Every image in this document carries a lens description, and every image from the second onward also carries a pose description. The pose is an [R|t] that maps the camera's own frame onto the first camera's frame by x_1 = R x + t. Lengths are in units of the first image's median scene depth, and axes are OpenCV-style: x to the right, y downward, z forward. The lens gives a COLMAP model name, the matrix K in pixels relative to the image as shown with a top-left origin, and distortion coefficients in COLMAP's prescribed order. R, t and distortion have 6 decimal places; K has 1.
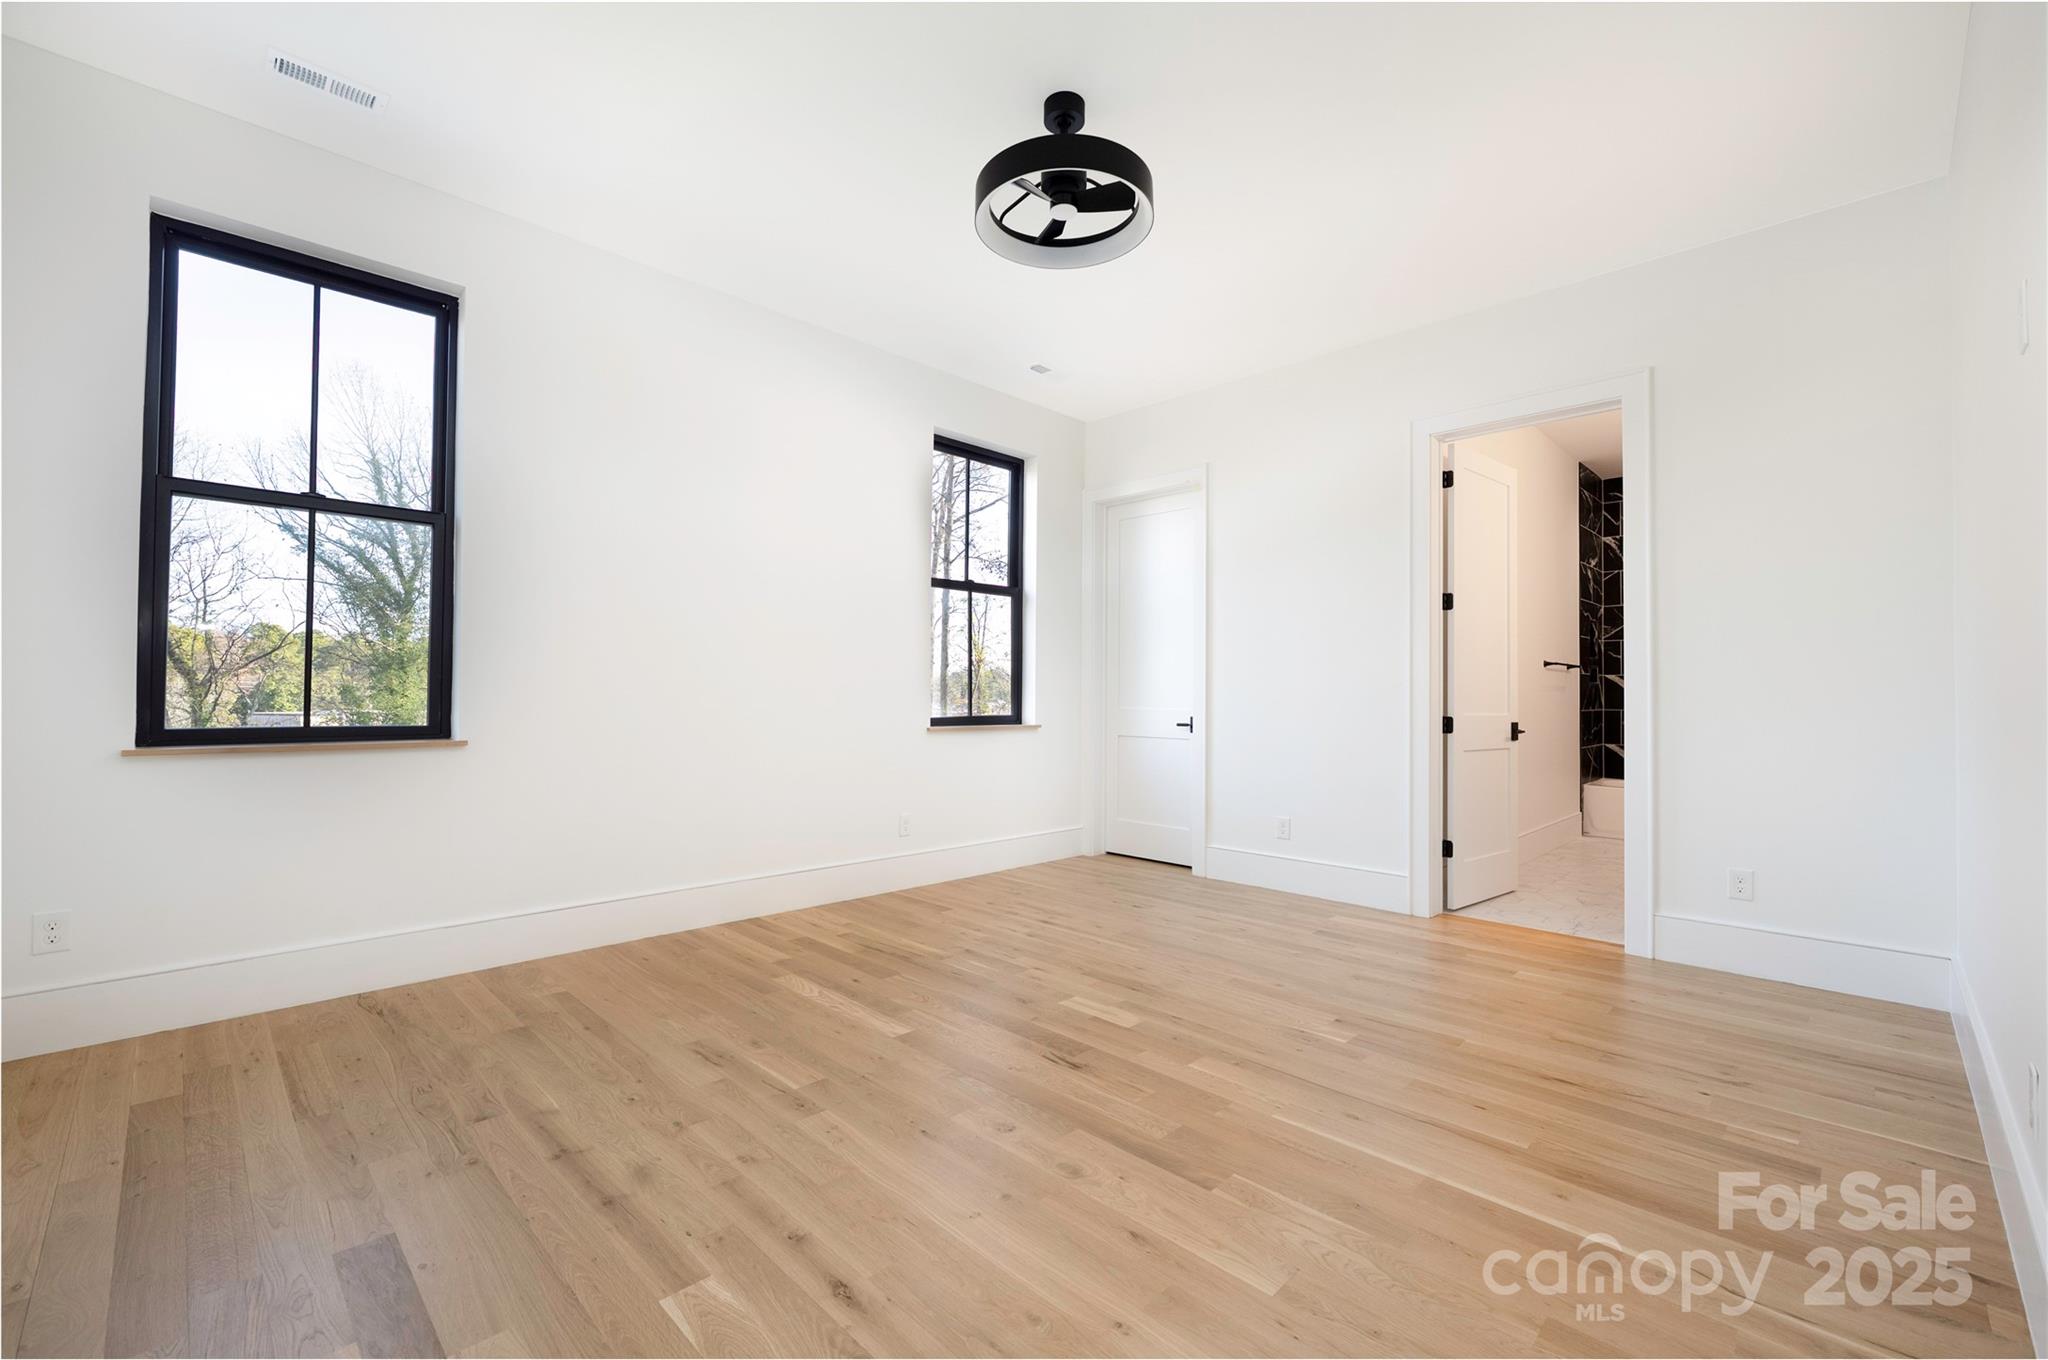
lens RADIAL K [[828.7, 0, 1019.1], [0, 828.7, 687.6], [0, 0, 1]] dist [-0.001597, -0.000219]
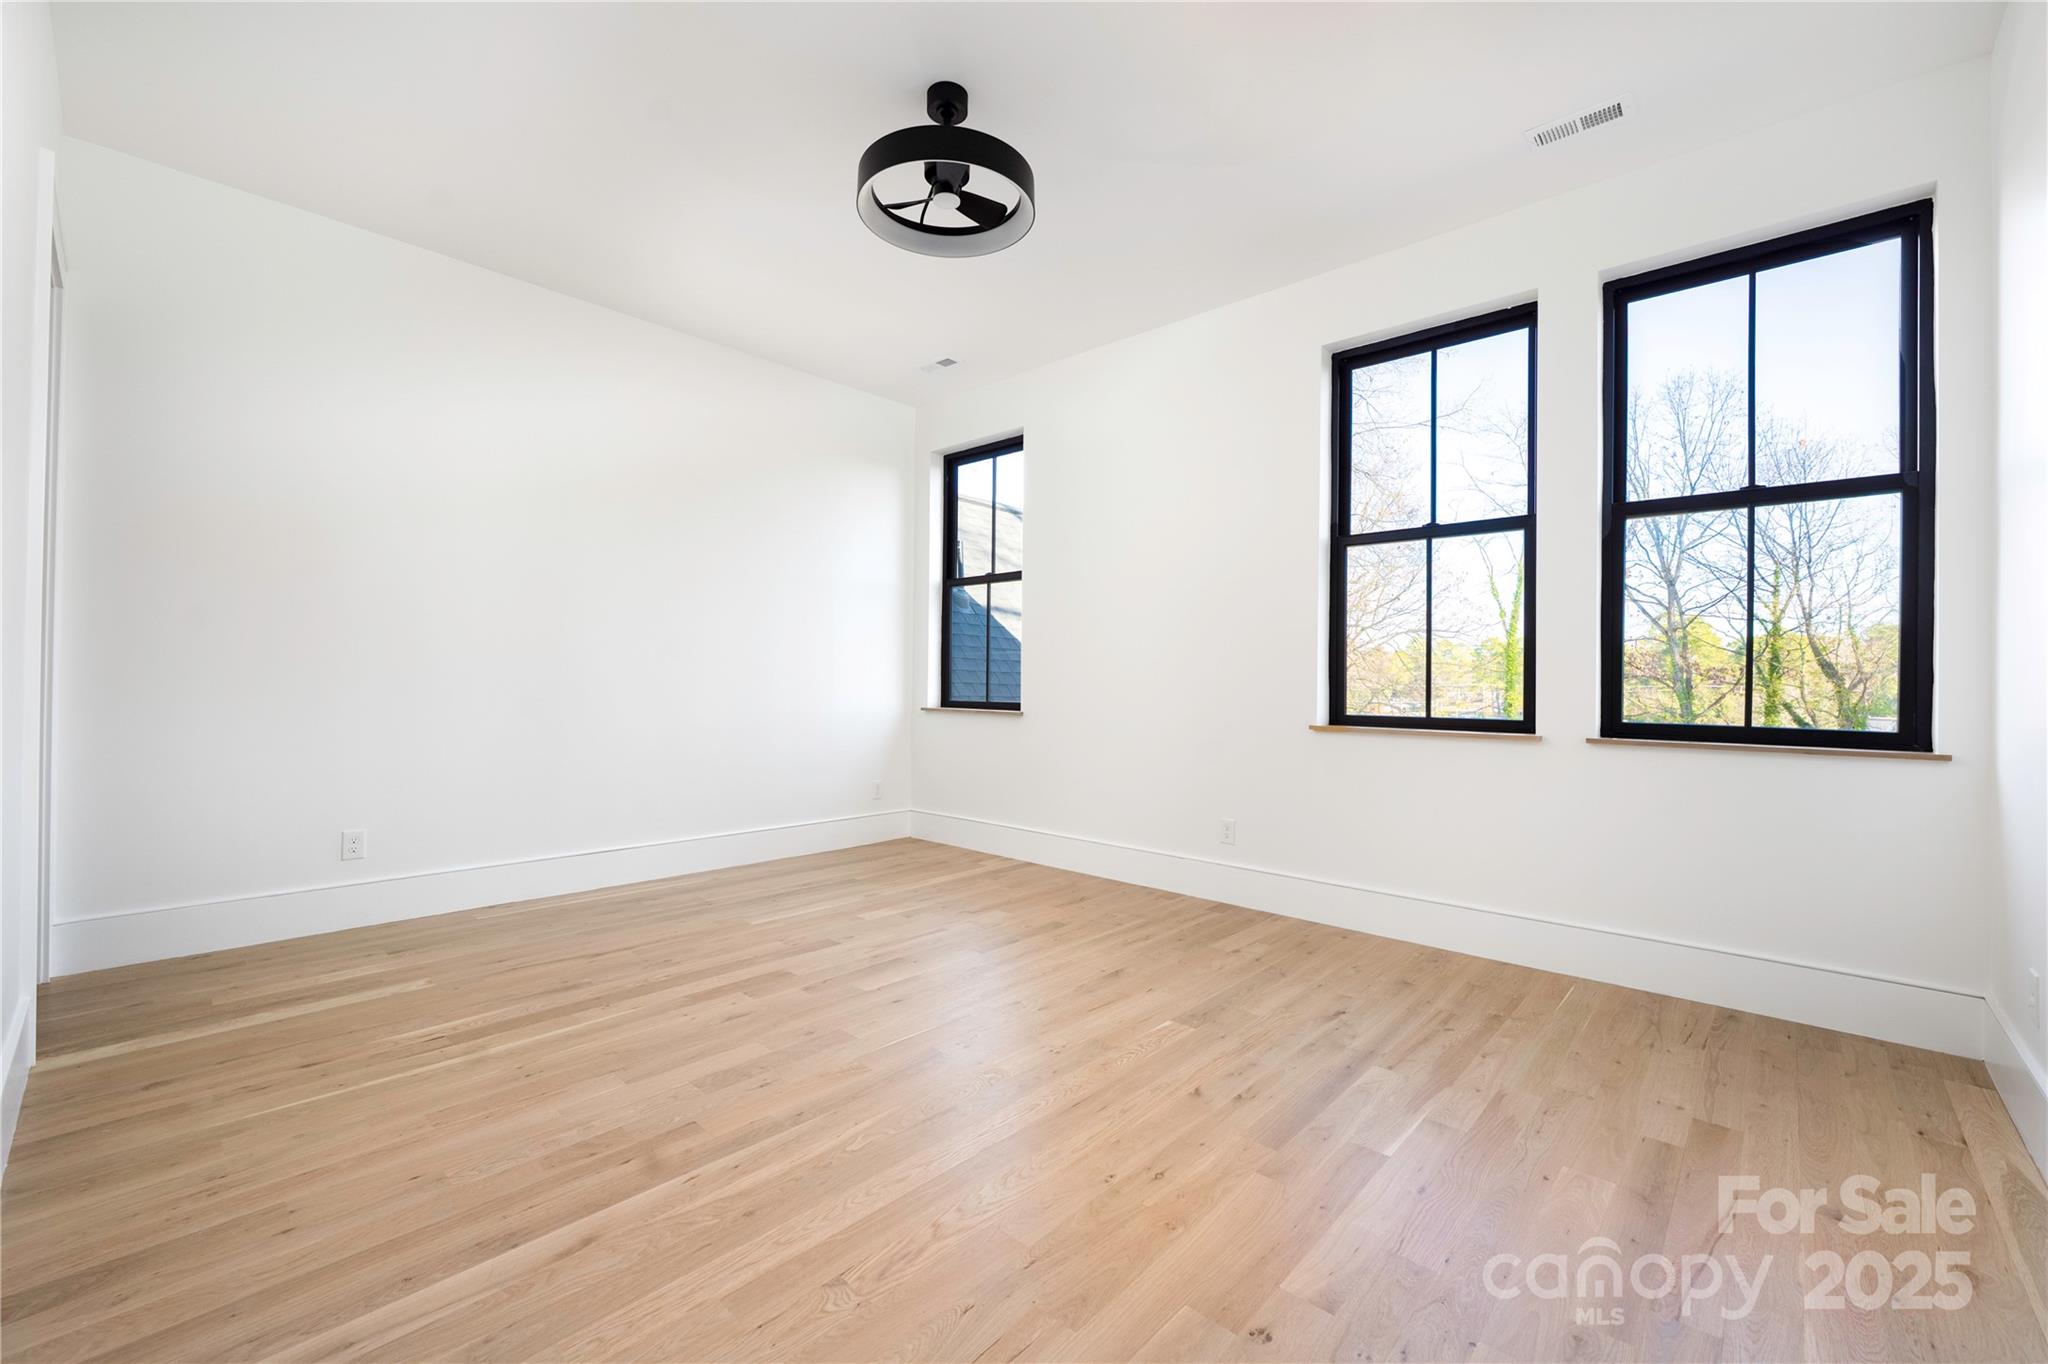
lens RADIAL K [[848.6, 0, 1024.0], [0, 848.6, 682.0], [0, 0, 1]] dist [0.001489, 0.000196]
pose [[0.055372, -0.003957, -0.998458, 0.108815], [-0.003453, 0.999985, -0.004154, 0.001405], [0.998460, 0.003678, 0.055357, 0.104611]]
